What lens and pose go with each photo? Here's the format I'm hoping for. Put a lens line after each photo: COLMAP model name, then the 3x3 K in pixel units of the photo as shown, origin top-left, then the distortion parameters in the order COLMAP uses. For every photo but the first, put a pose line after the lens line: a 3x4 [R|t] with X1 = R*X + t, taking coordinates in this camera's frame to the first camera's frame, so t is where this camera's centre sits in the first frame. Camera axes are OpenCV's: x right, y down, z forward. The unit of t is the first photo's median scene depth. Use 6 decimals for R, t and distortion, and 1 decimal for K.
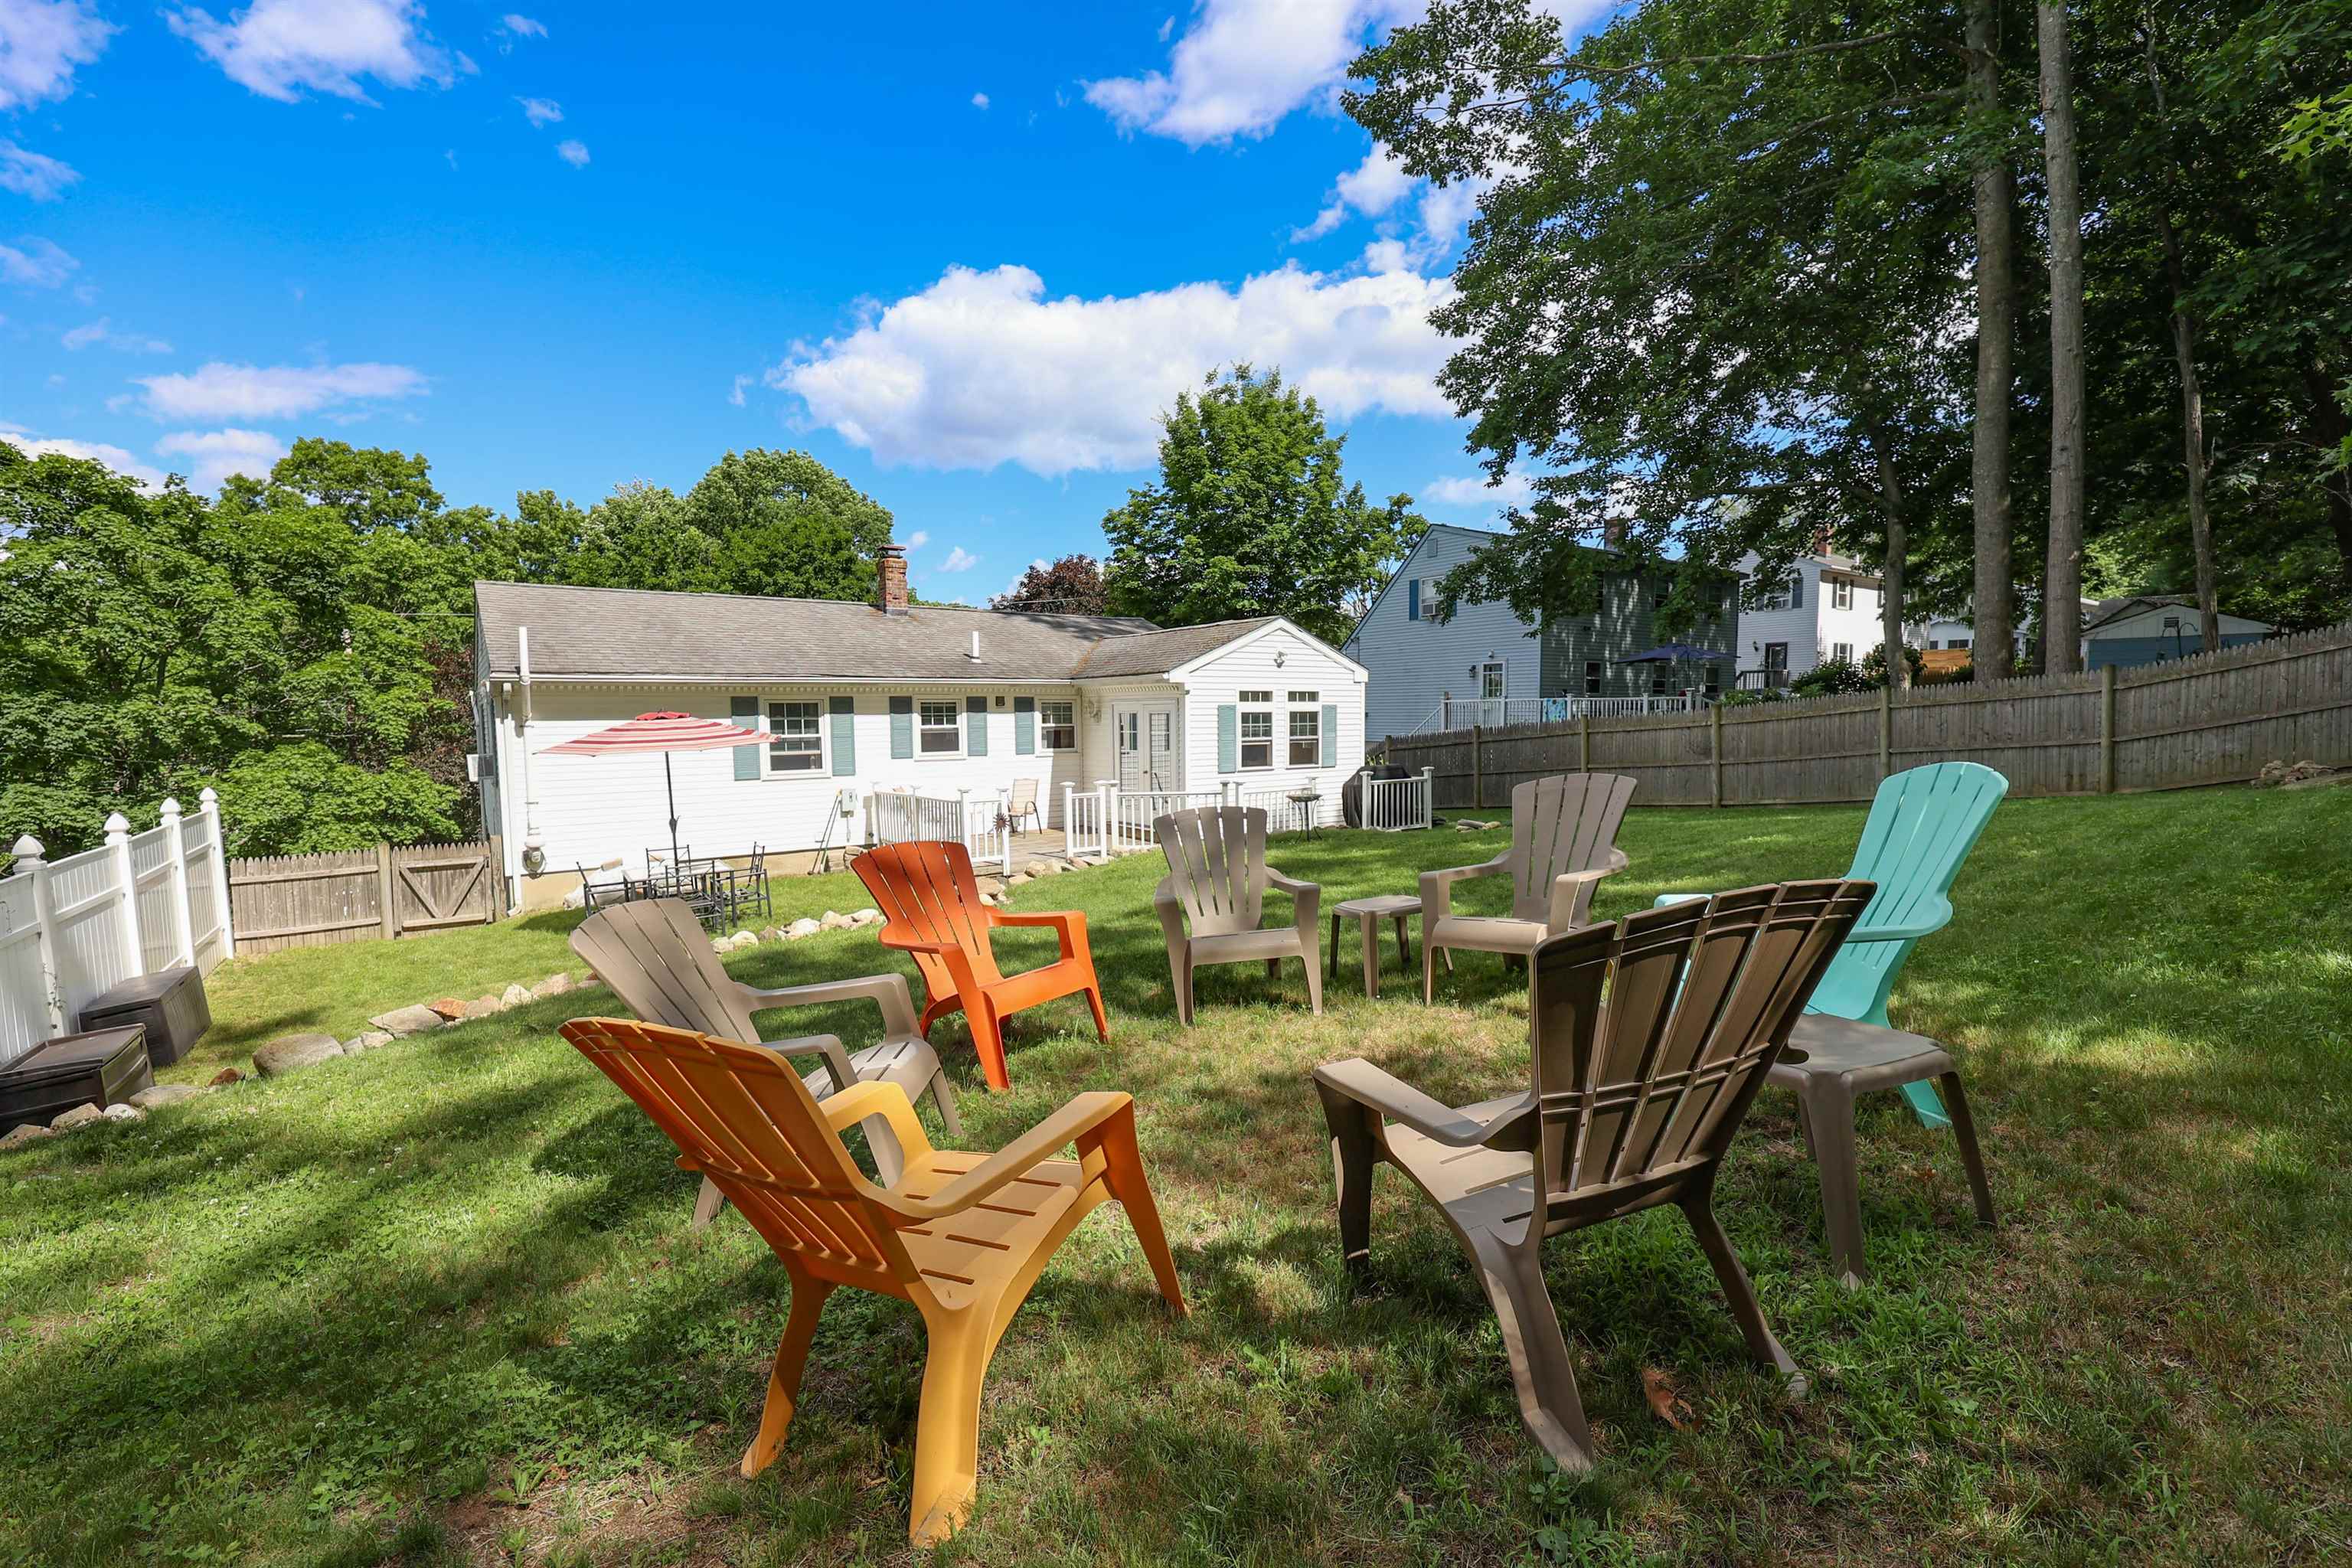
lens RADIAL K [[951.3, 0, 1154.5], [0, 951.3, 786.5], [0, 0, 1]] dist [0.001434, 0.000473]
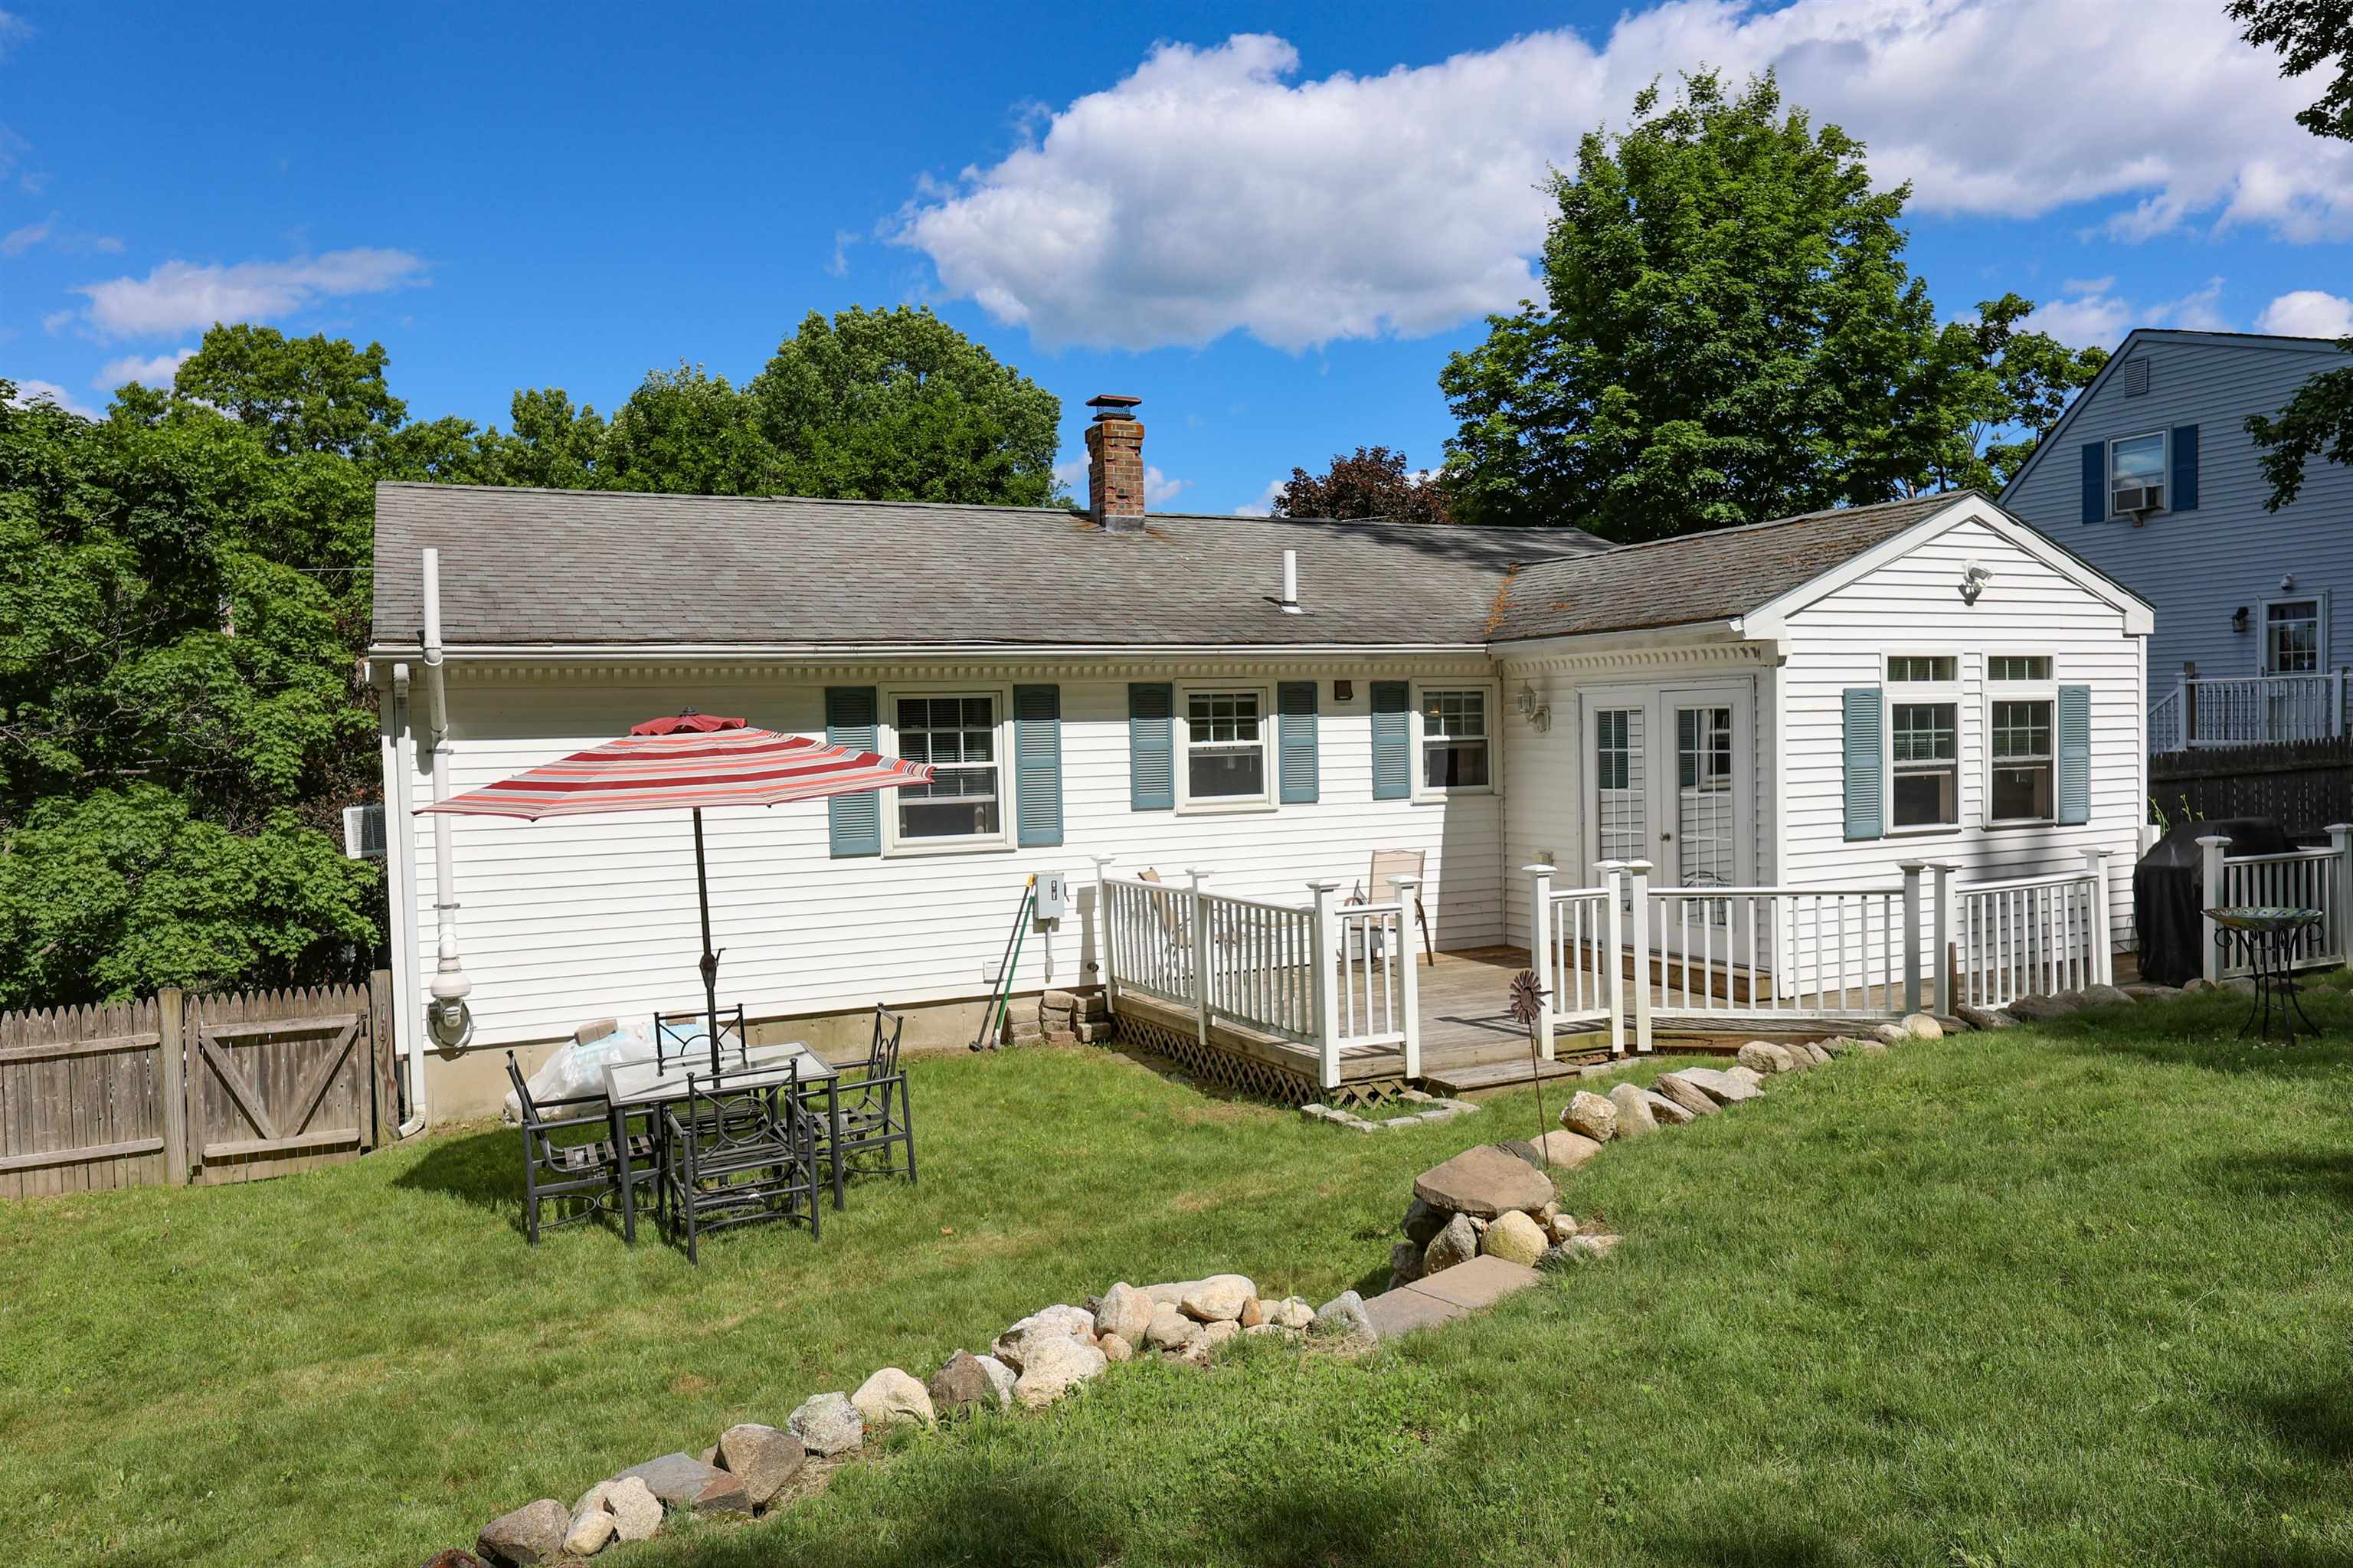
lens RADIAL K [[1541.3, 0, 1169.9], [0, 1541.3, 790.2], [0, 0, 1]] dist [0.010300, 0.000361]
pose [[0.982374, -0.005479, -0.186845, -0.099344], [-0.000662, 0.999462, -0.032790, -0.012409], [0.186924, 0.032335, 0.981842, 0.205820]]
